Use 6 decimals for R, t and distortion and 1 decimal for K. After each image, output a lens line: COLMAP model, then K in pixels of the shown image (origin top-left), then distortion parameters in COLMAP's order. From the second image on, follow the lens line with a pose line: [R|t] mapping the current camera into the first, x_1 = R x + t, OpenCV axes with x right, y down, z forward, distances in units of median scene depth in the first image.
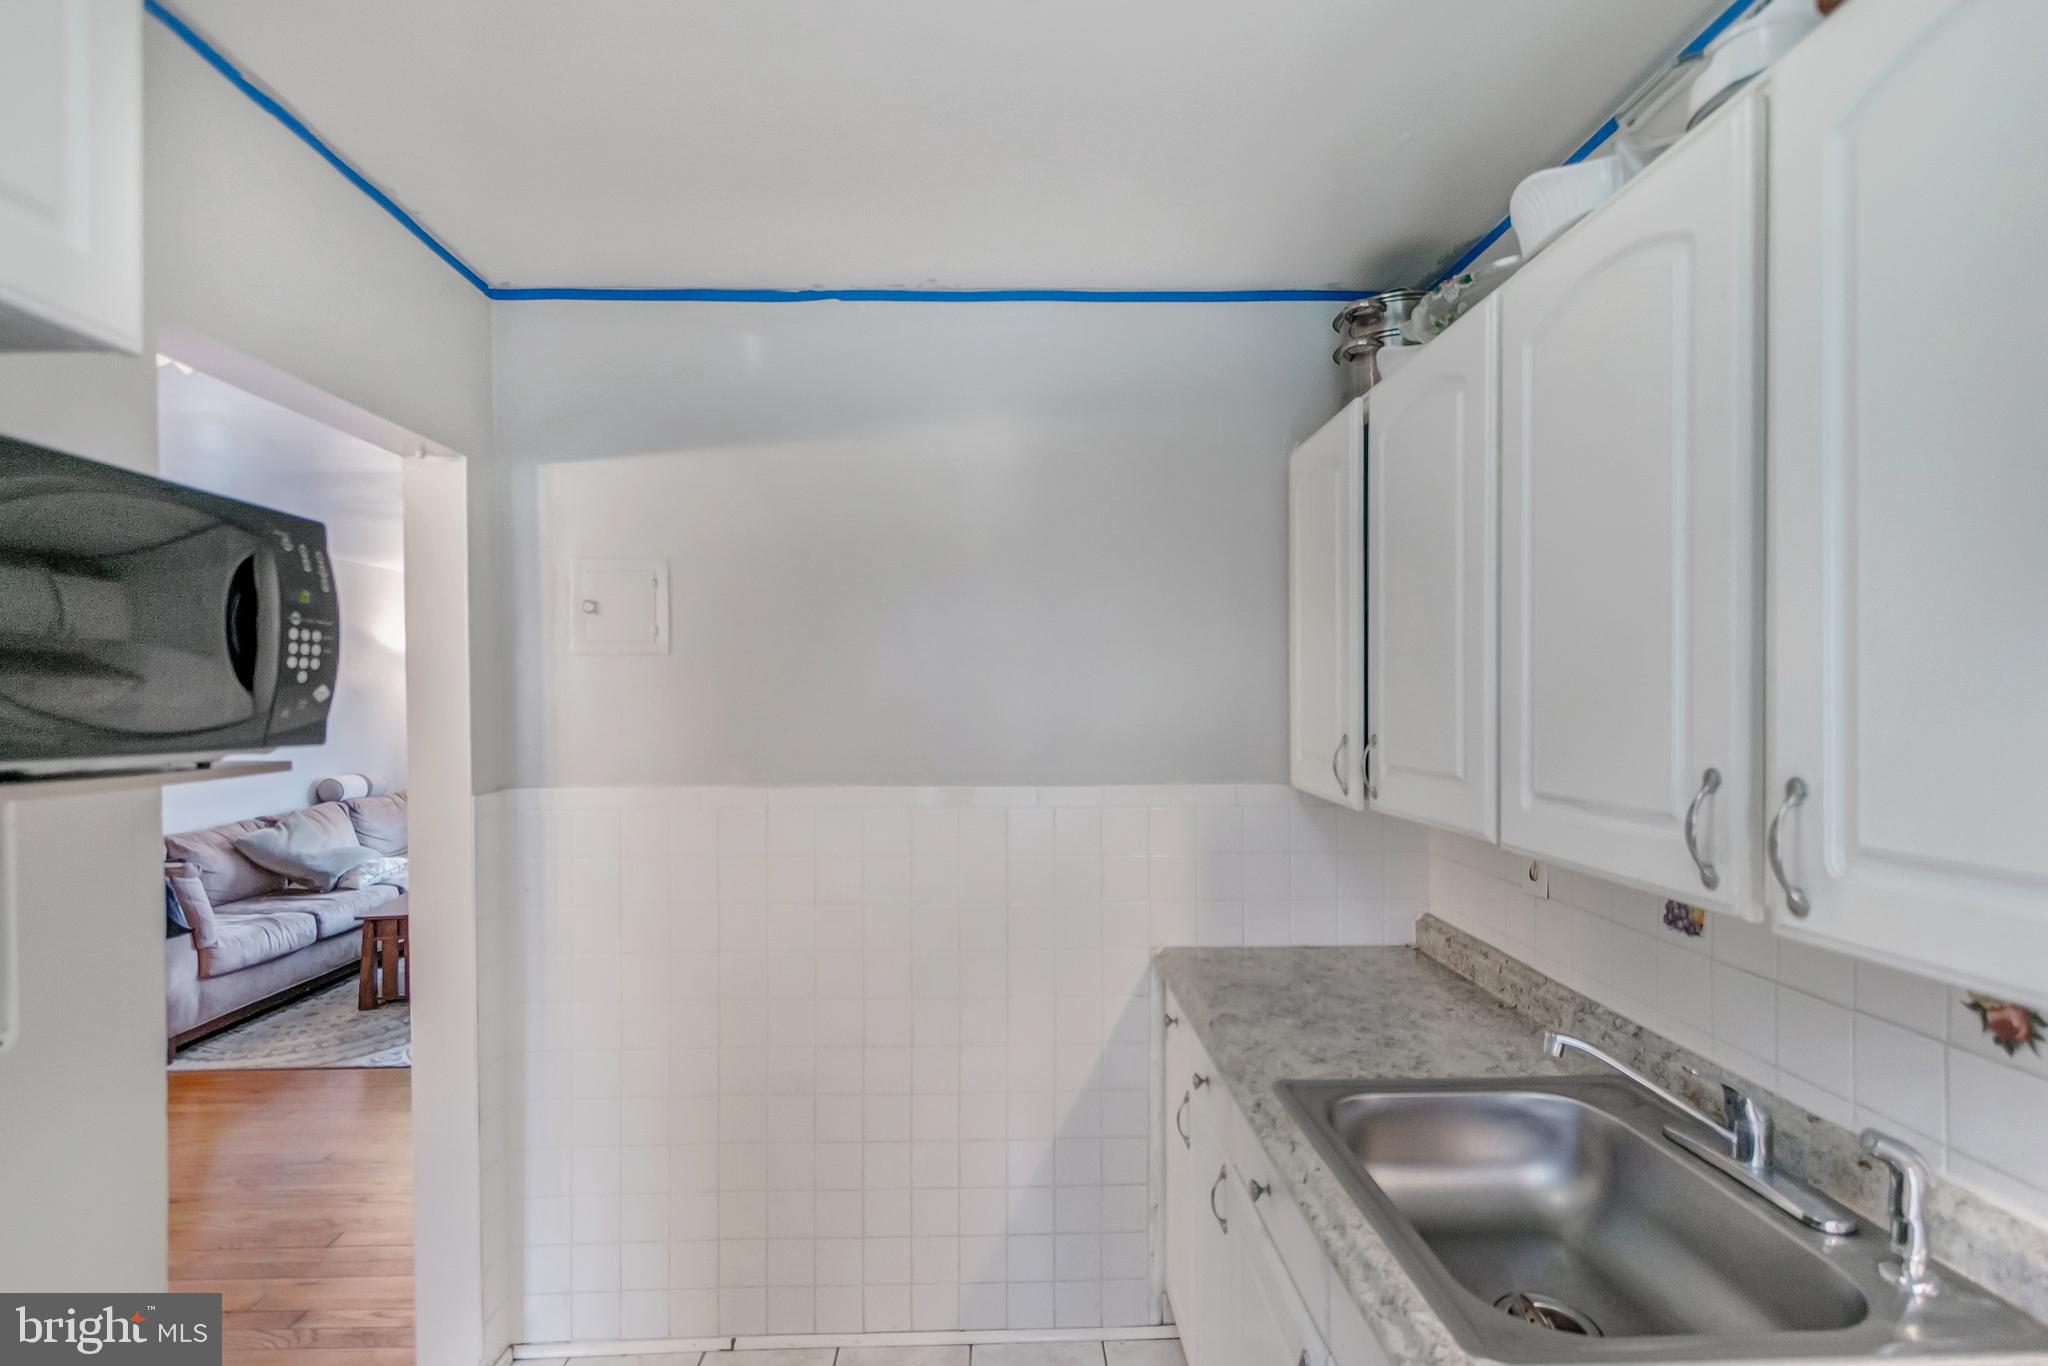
lens RADIAL K [[957.3, 0, 1032.6], [0, 957.3, 695.8], [0, 0, 1]] dist [0.005036, -0.003460]
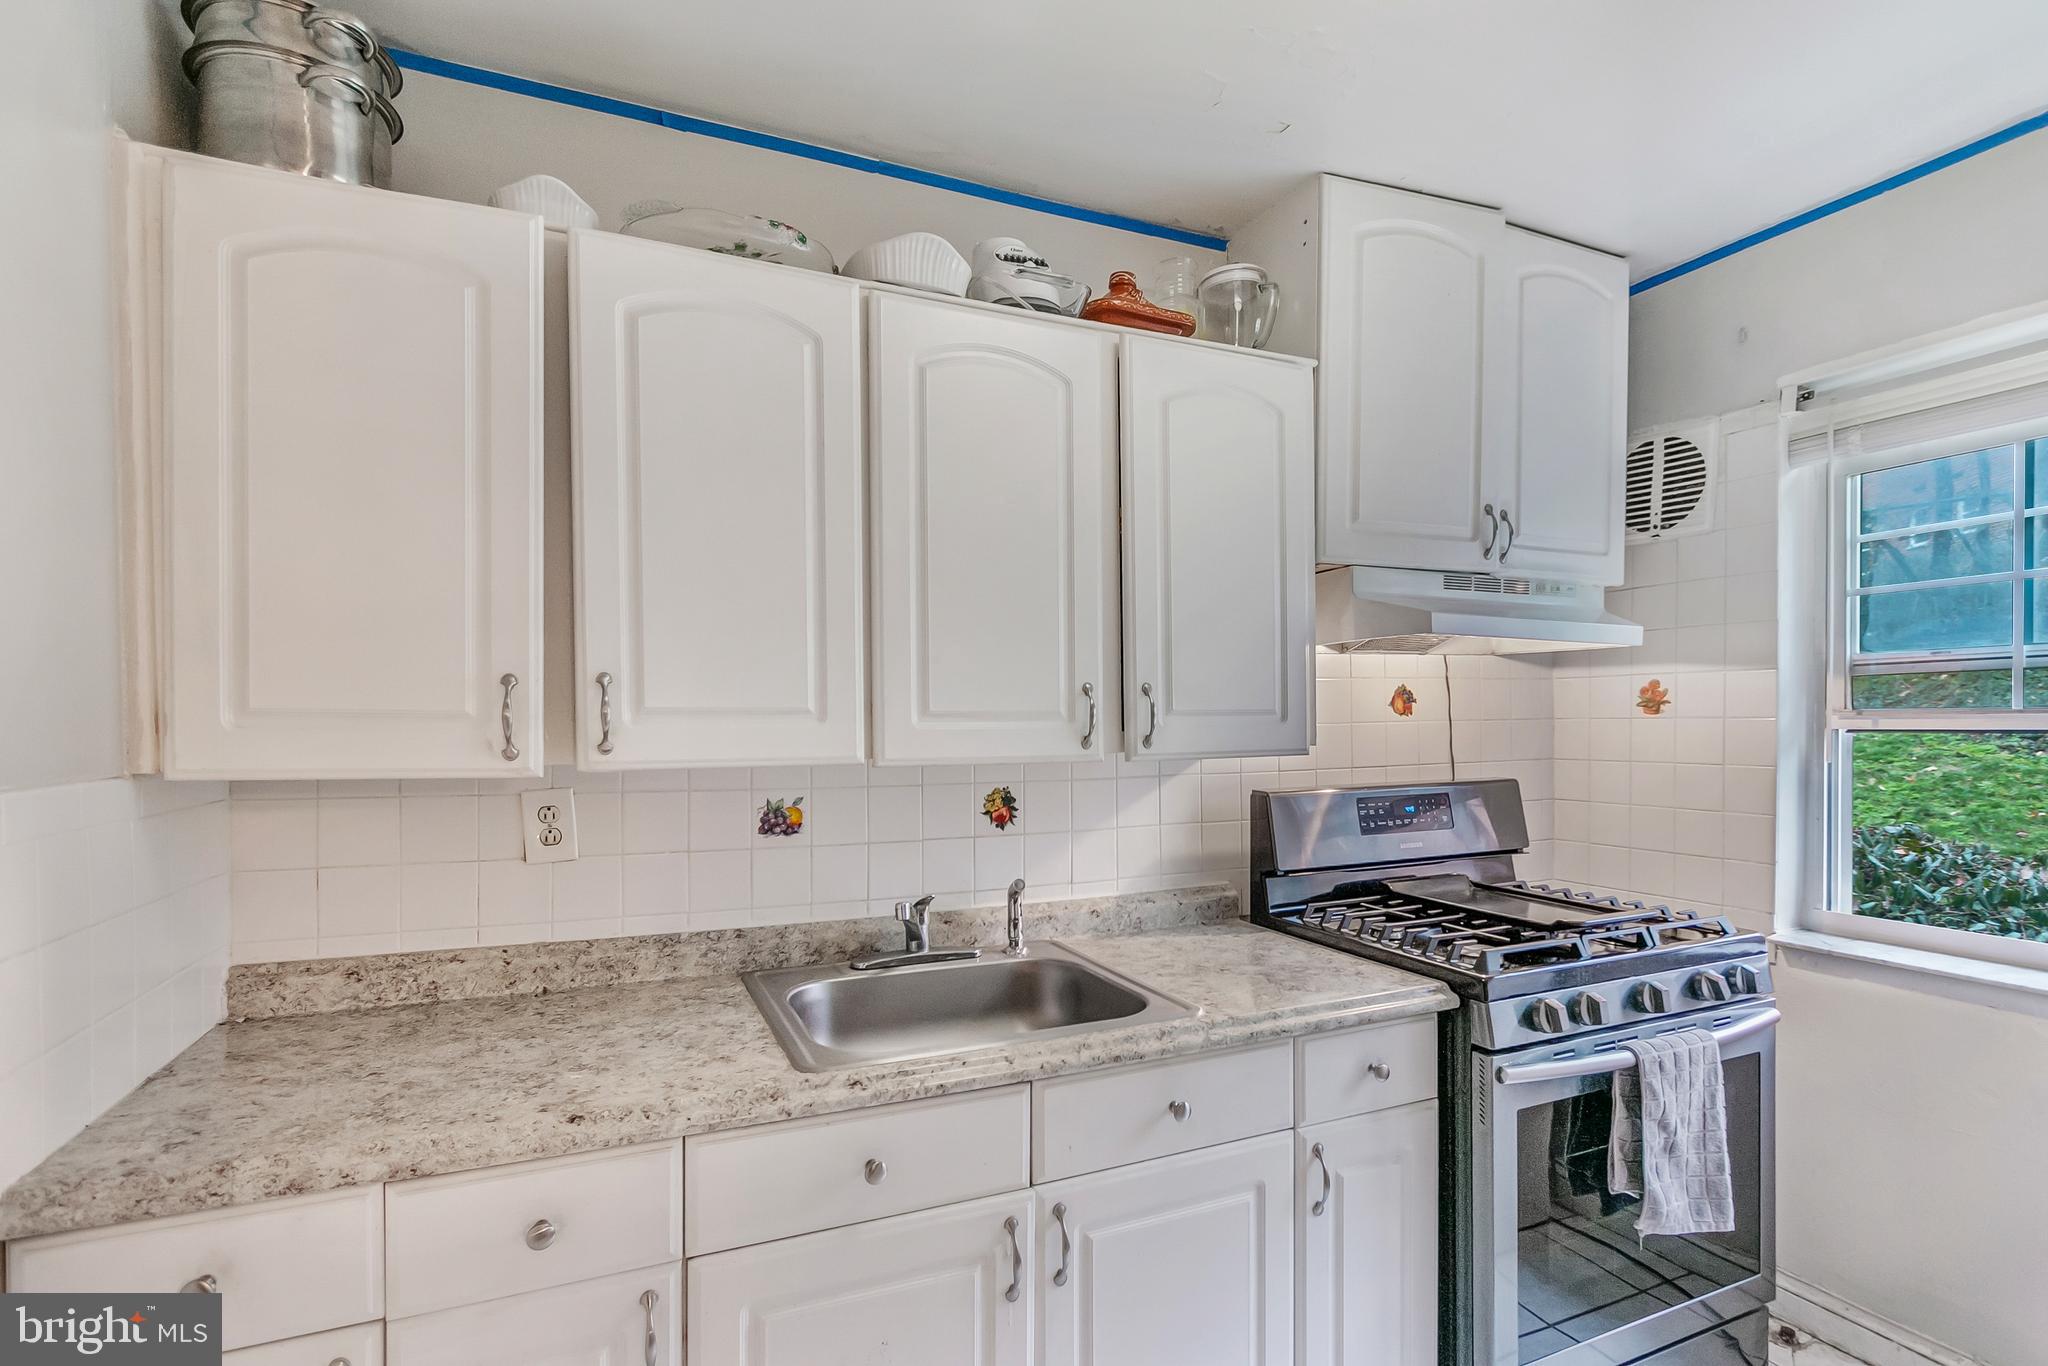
lens RADIAL K [[957.3, 0, 1016.0], [0, 957.3, 745.0], [0, 0, 1]] dist [0.005036, -0.003460]
pose [[-0.358418, -0.017930, 0.933389, -0.555796], [0.003964, 0.999777, 0.020727, 0.091709], [-0.933553, 0.011129, -0.358267, 1.046948]]
